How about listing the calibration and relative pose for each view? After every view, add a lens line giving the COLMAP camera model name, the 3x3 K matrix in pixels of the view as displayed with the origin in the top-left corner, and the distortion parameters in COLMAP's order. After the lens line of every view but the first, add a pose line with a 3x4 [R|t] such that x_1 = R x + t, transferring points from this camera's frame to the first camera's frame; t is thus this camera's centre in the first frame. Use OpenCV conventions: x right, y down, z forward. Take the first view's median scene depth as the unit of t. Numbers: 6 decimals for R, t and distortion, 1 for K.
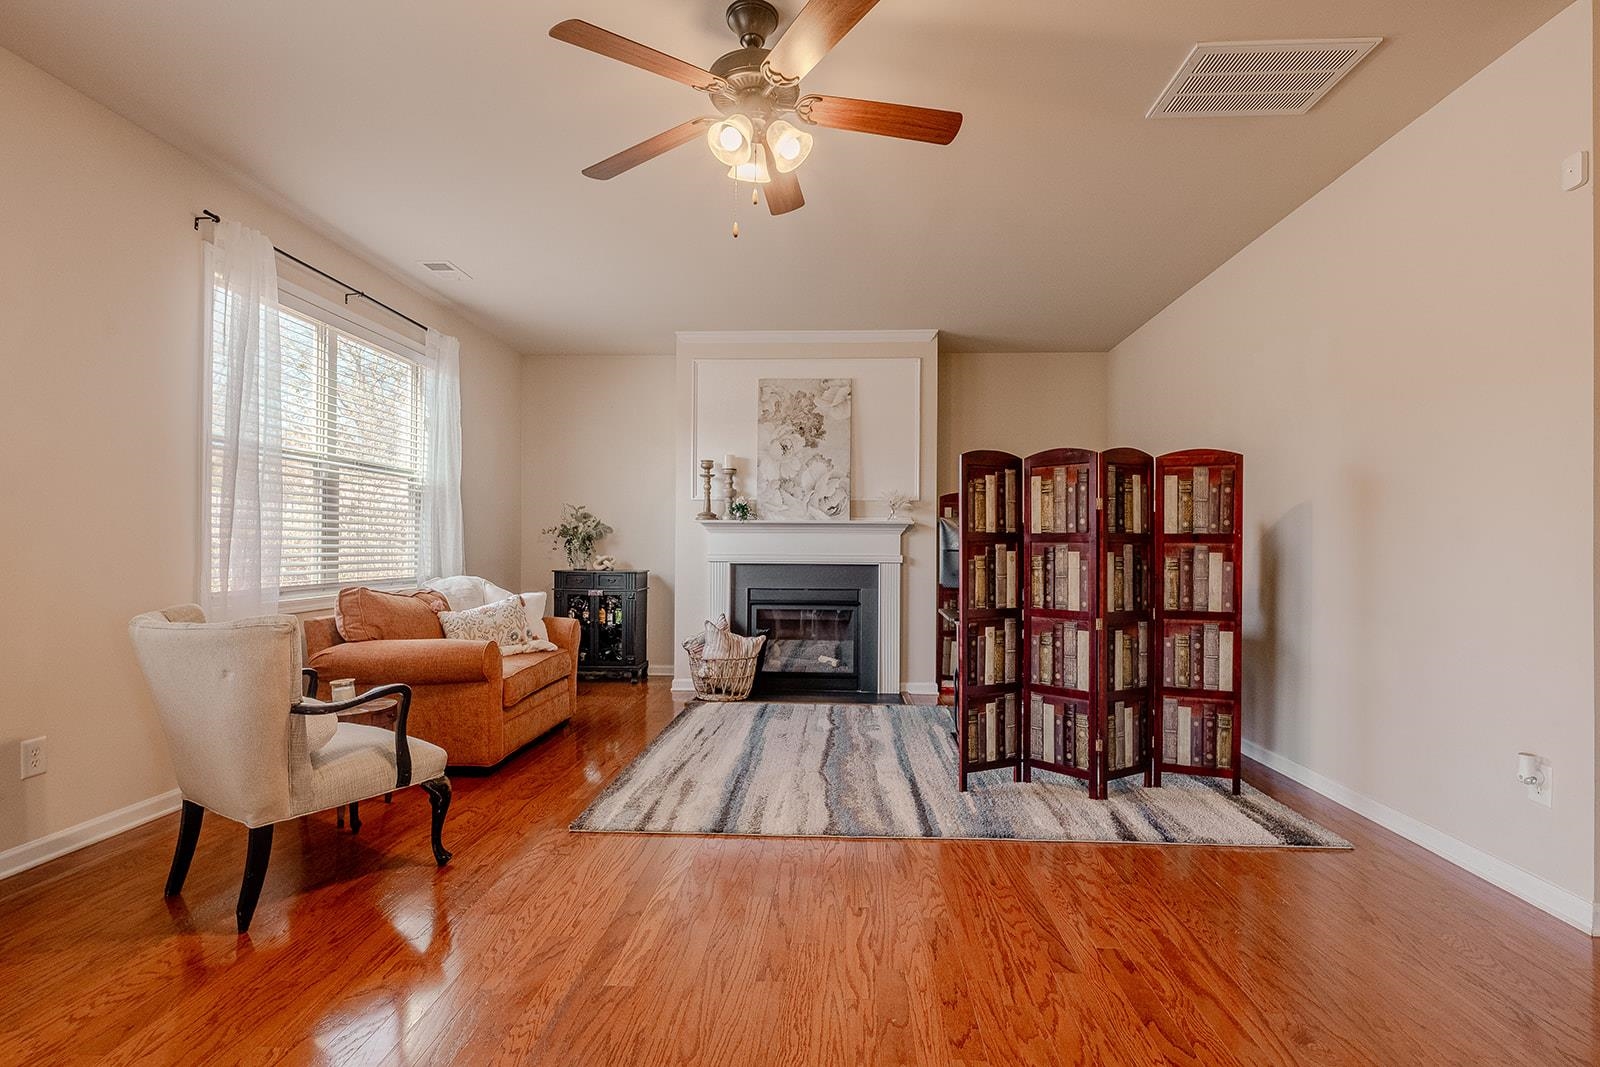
lens RADIAL K [[784.7, 0, 800.0], [0, 784.7, 533.5], [0, 0, 1]] dist [0.000392, 0.000118]
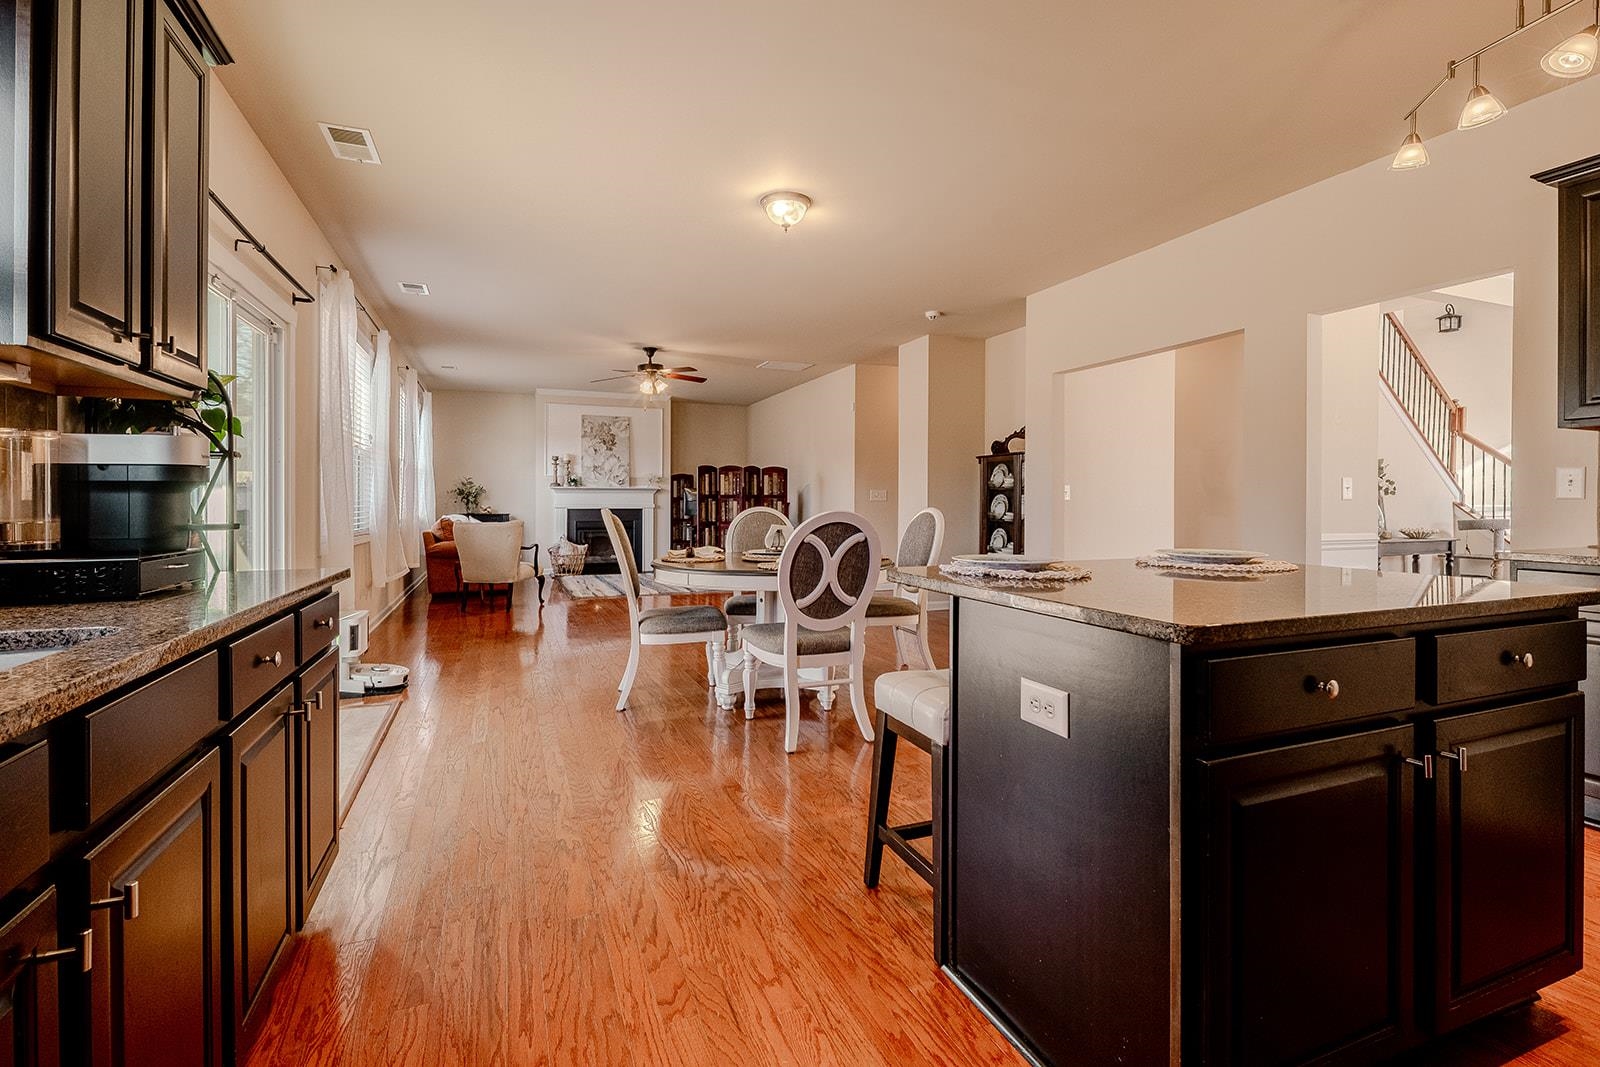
lens RADIAL K [[784.7, 0, 800.0], [0, 784.7, 533.5], [0, 0, 1]] dist [0.000392, 0.000118]
pose [[0.907384, -0.021593, 0.419748, -0.409471], [-0.003303, 0.998282, 0.058495, -0.017851], [-0.420290, -0.054464, 0.905754, -1.087610]]
